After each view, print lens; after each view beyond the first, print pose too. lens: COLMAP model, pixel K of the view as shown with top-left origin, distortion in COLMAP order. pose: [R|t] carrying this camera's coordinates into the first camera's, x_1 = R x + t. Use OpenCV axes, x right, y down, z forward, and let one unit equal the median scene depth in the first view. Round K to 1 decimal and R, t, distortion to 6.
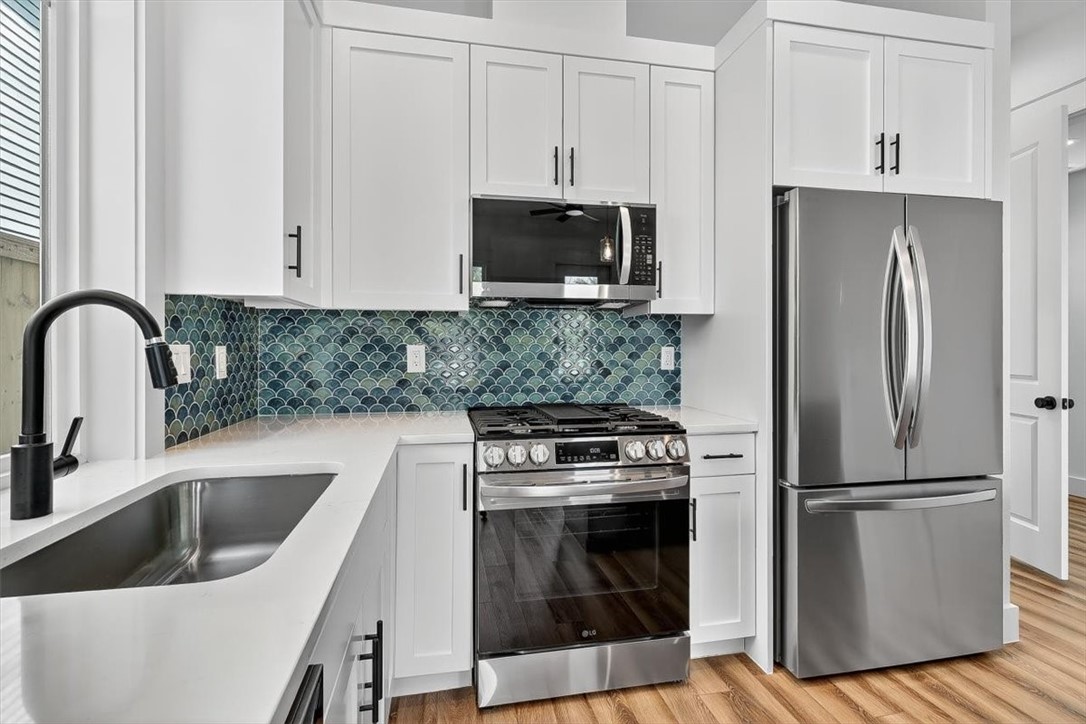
lens RADIAL K [[511.8, 0, 543.0], [0, 511.8, 345.8], [0, 0, 1]] dist [0.002258, 0.000378]
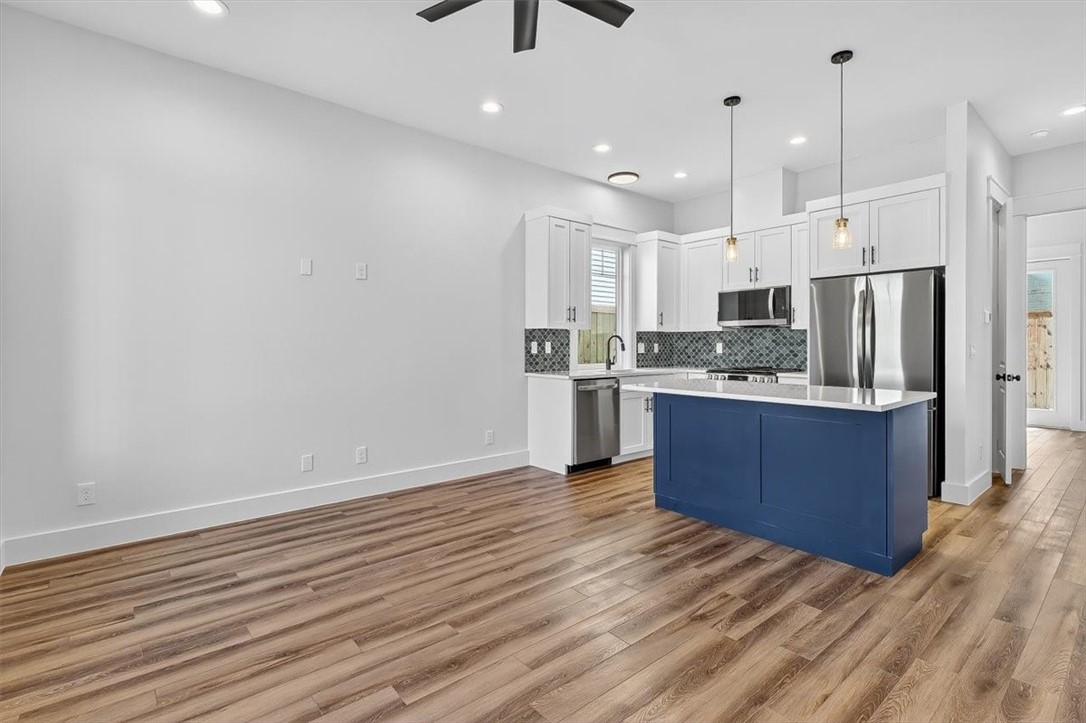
lens RADIAL K [[511.8, 0, 543.0], [0, 511.8, 345.3], [0, 0, 1]] dist [0.002258, 0.000378]
pose [[0.476807, 0.000803, -0.879008, 1.724694], [0.006003, 0.999973, 0.004170, -0.006932], [0.878988, -0.007265, 0.476789, -1.128038]]
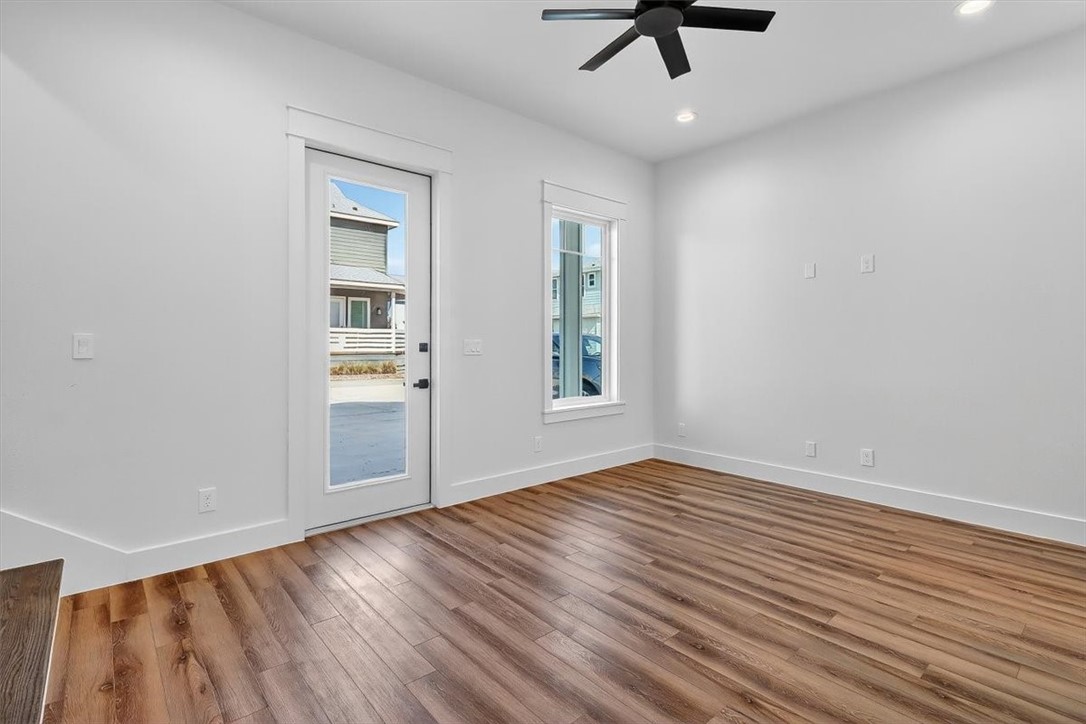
lens RADIAL K [[511.8, 0, 543.0], [0, 511.8, 345.8], [0, 0, 1]] dist [0.002258, 0.000378]
pose [[-0.869799, 0.001837, -0.493403, 1.625135], [0.002727, 0.999996, -0.001085, 0.008736], [0.493399, -0.002289, -0.869800, 0.135635]]
